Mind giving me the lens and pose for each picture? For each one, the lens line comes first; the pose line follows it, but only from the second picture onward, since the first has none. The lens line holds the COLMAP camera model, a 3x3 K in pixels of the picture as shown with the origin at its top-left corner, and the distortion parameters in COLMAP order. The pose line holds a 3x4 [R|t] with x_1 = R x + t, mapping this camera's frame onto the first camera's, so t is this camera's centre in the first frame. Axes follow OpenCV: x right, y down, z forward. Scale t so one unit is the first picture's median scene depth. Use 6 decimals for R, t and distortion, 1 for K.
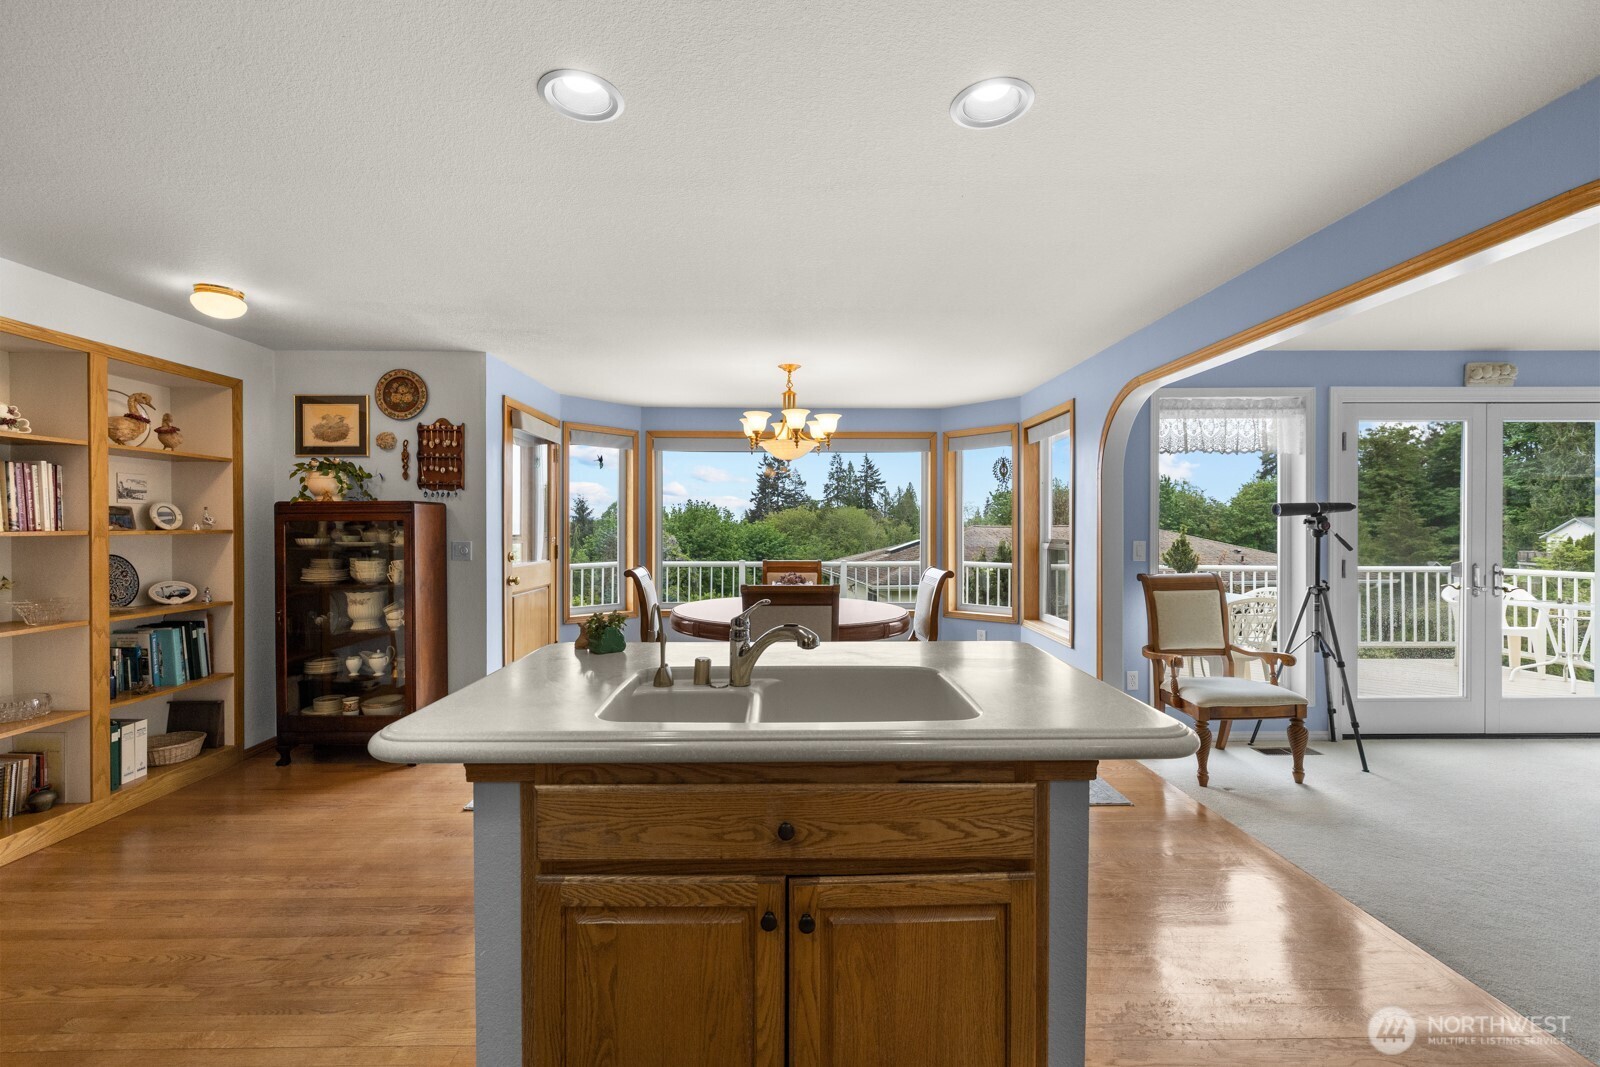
lens RADIAL K [[671.8, 0, 797.6], [0, 671.8, 534.9], [0, 0, 1]] dist [0.001750, -0.000232]
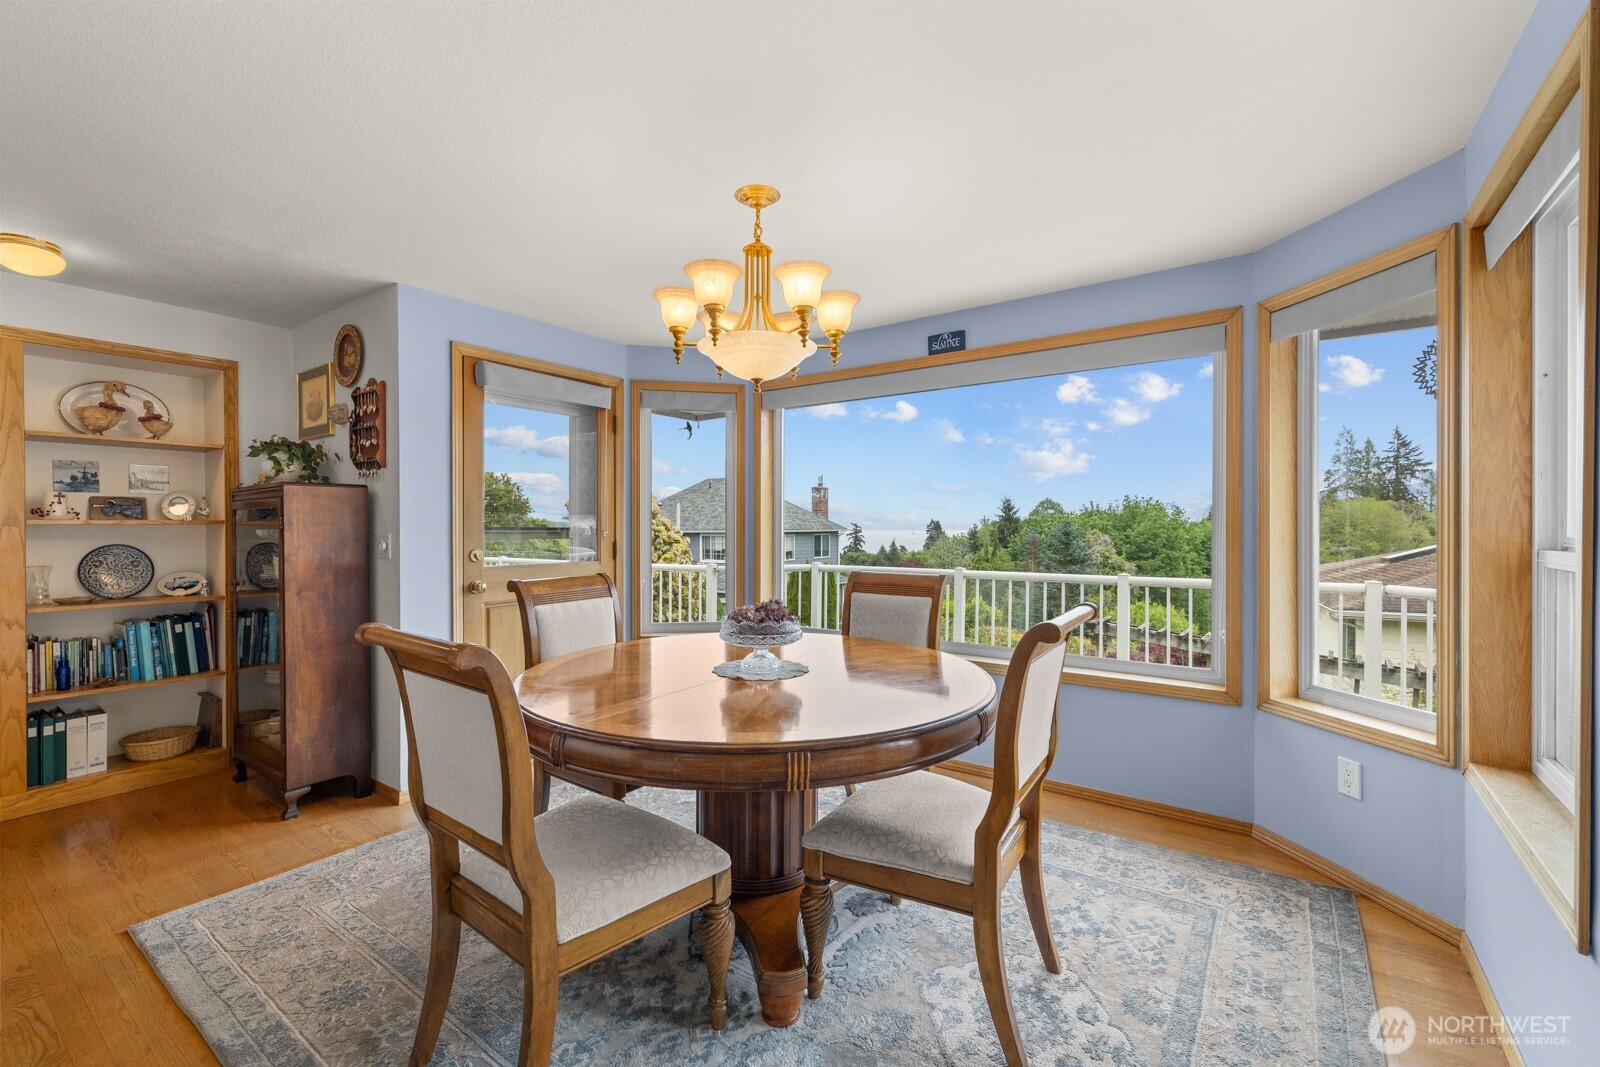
lens RADIAL K [[671.8, 0, 797.3], [0, 671.8, 533.1], [0, 0, 1]] dist [0.001750, -0.000232]
pose [[0.806699, 0.002528, -0.590958, 0.344832], [-0.003890, 0.999992, -0.001031, 0.007521], [0.590950, 0.003130, 0.806702, 0.661876]]
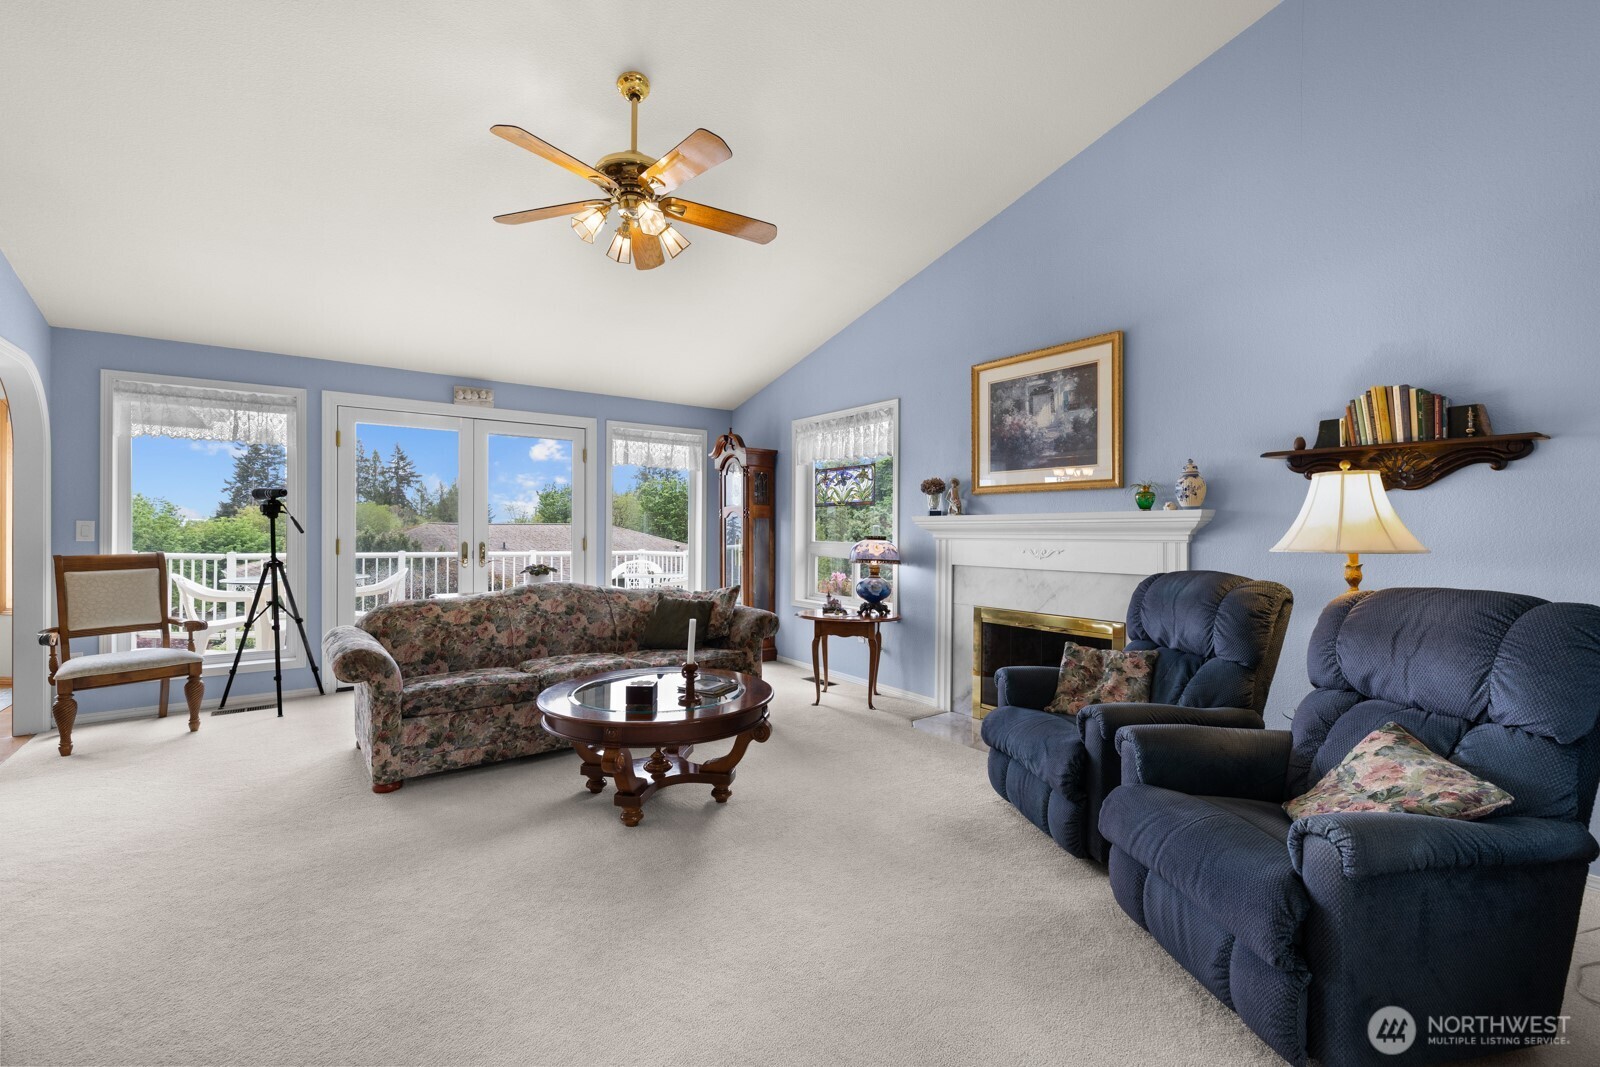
lens RADIAL K [[671.8, 0, 798.9], [0, 671.8, 534.0], [0, 0, 1]] dist [0.001750, -0.000232]
pose [[0.807806, 0.001665, 0.589446, 0.440475], [0.000043, 0.999996, -0.002883, 0.021453], [-0.589448, 0.002354, 0.807803, -0.263168]]
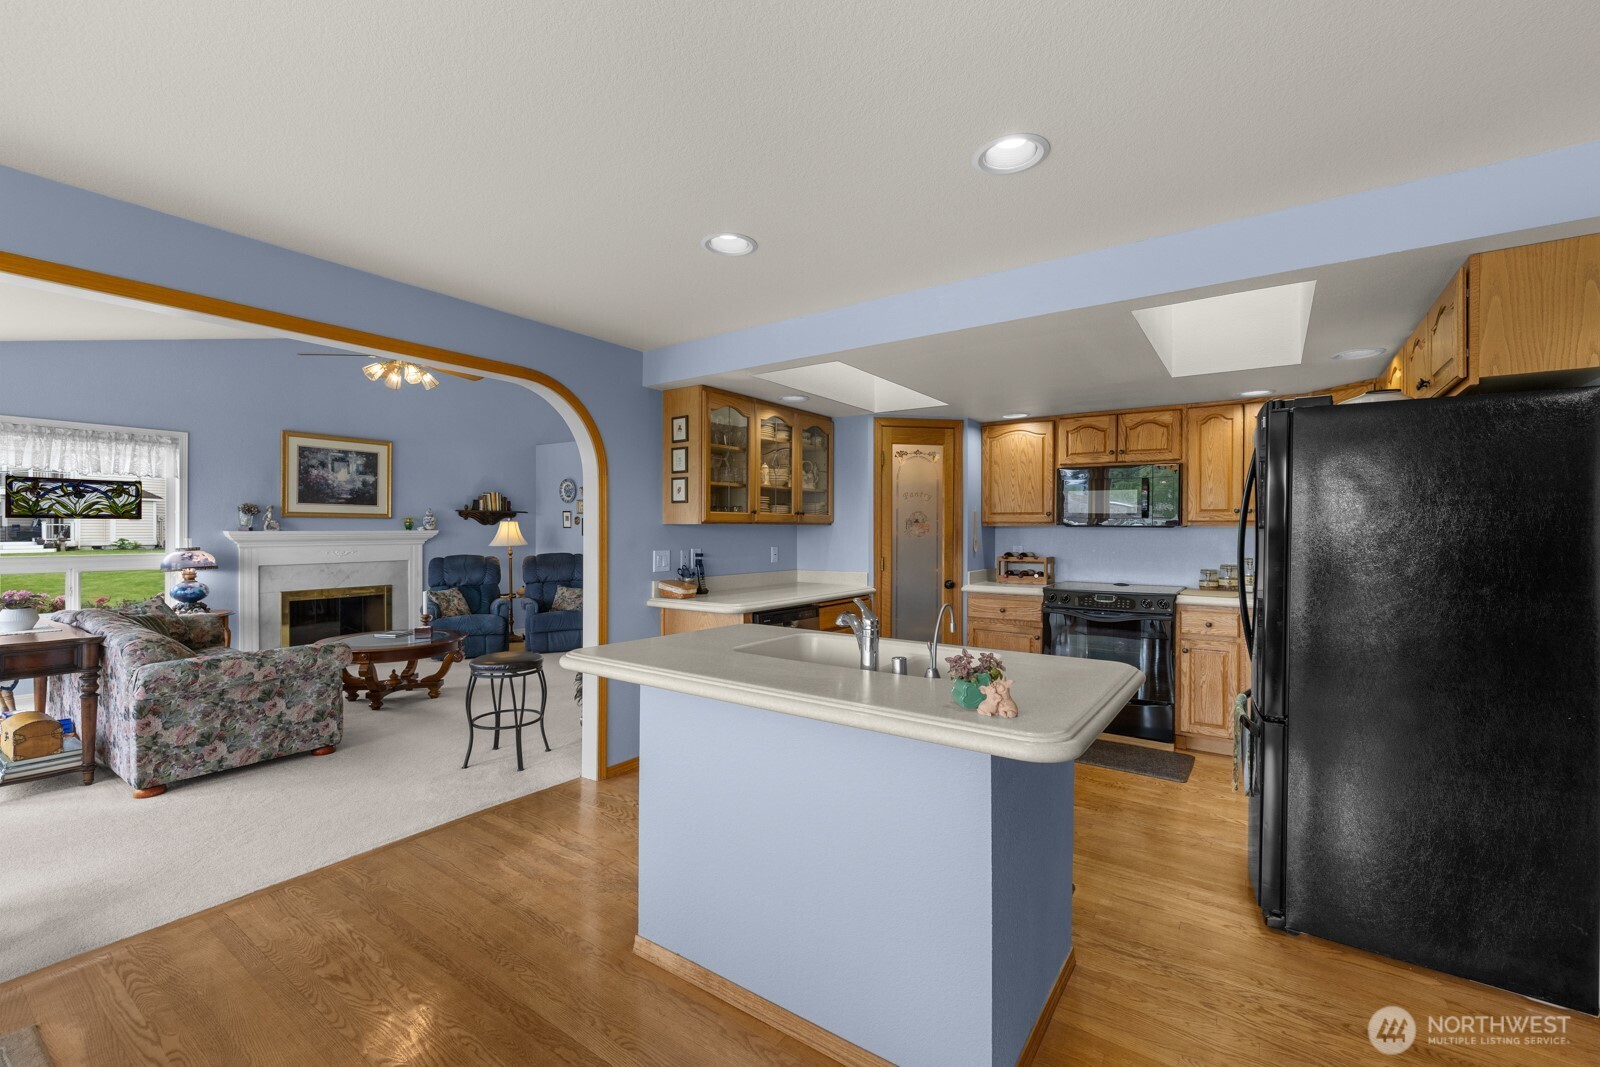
lens RADIAL K [[671.8, 0, 803.5], [0, 671.8, 530.1], [0, 0, 1]] dist [0.001750, -0.000232]
pose [[-0.807055, -0.001231, 0.590474, -0.530767], [0.003448, 0.999971, 0.006797, -0.015885], [-0.590466, 0.007521, -0.807028, 0.870627]]
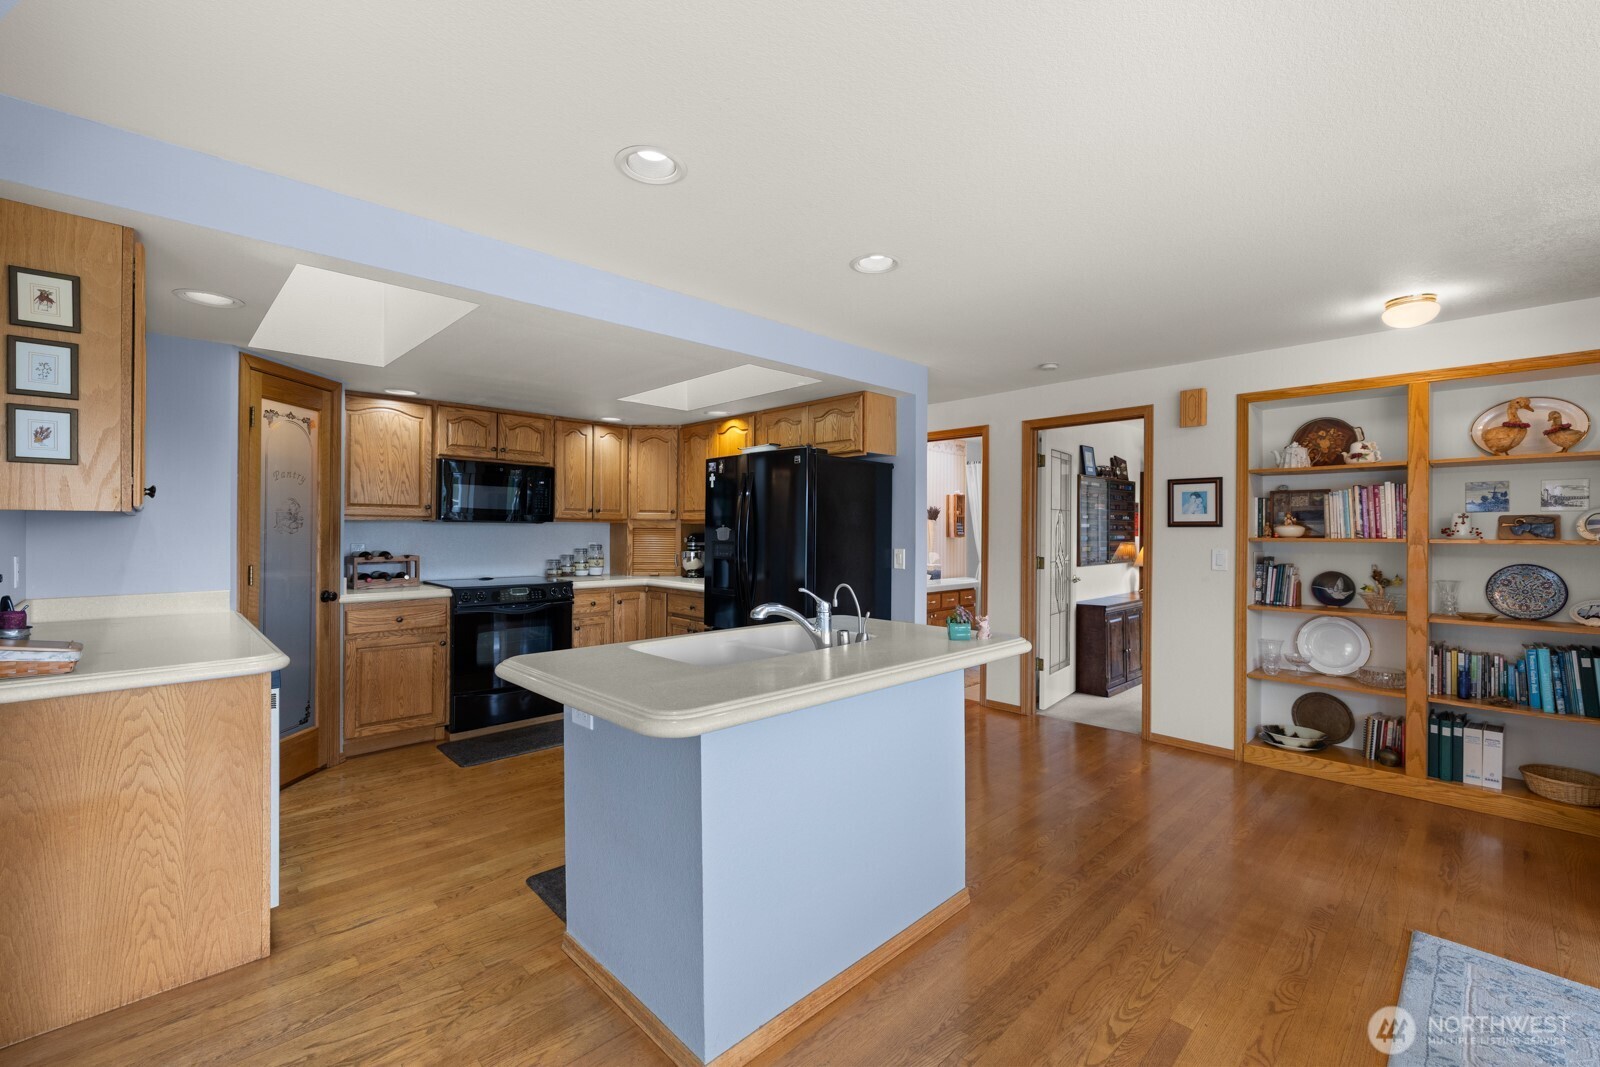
lens RADIAL K [[671.8, 0, 793.3], [0, 671.8, 529.4], [0, 0, 1]] dist [0.001750, -0.000232]
pose [[-0.734581, -0.002576, -0.678516, 0.372970], [-0.011304, 0.999900, 0.008442, -0.015206], [0.678426, 0.013871, -0.734537, 0.836340]]
